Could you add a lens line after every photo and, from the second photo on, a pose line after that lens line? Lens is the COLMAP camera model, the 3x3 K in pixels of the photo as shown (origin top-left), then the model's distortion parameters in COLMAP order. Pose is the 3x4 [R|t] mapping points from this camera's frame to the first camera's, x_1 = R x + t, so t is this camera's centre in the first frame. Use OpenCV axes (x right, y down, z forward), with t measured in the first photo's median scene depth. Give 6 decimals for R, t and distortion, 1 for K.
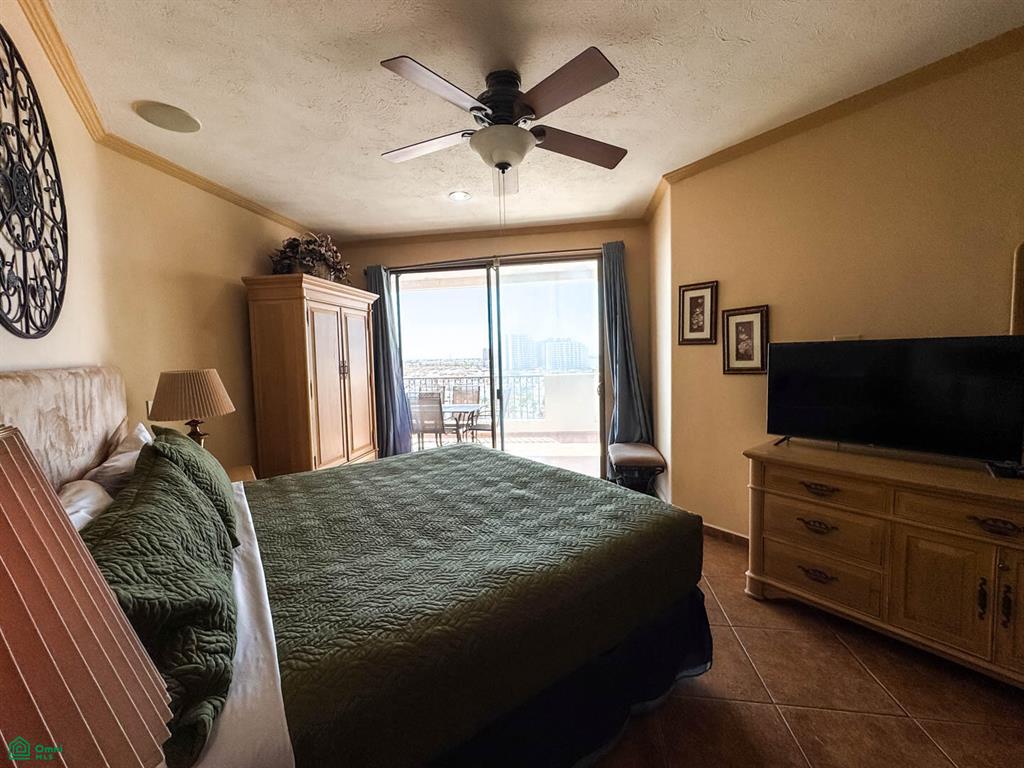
lens RADIAL K [[407.5, 0, 516.8], [0, 407.5, 379.1], [0, 0, 1]] dist [-0.000427, -0.000072]
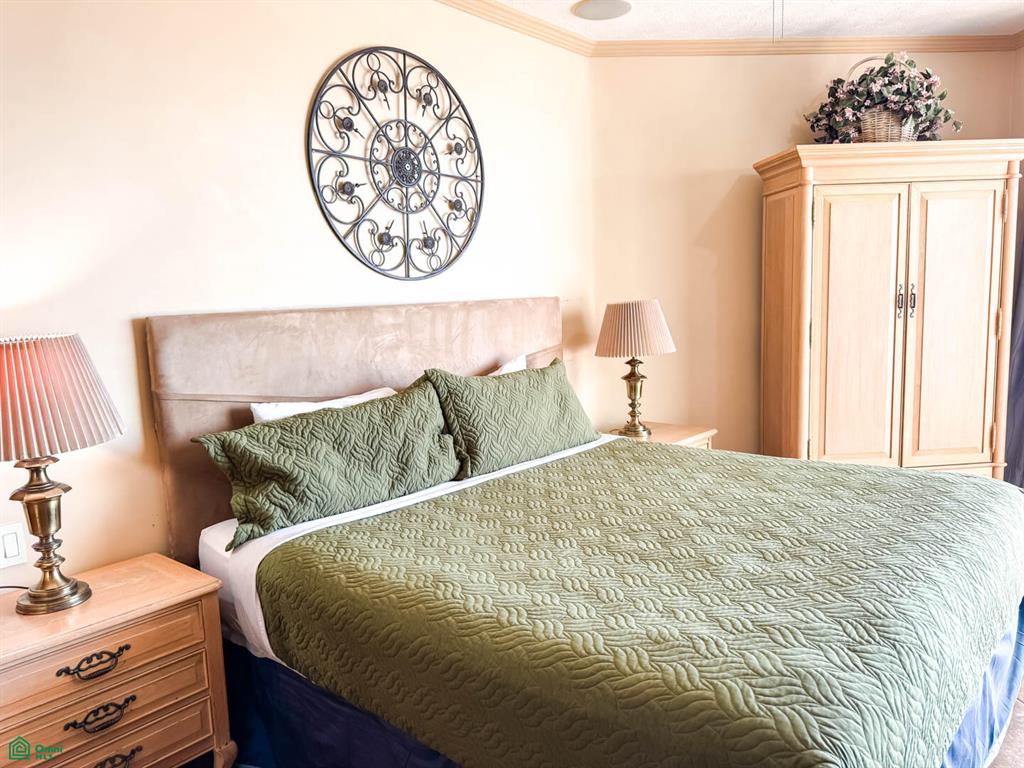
lens RADIAL K [[729.9, 0, 514.9], [0, 729.9, 386.0], [0, 0, 1]] dist [0.049961, -0.054309]
pose [[0.222794, 0.140785, -0.964646, 0.600566], [-0.025645, 0.990021, 0.138565, -0.046796], [0.974528, -0.006134, 0.224181, 0.377234]]
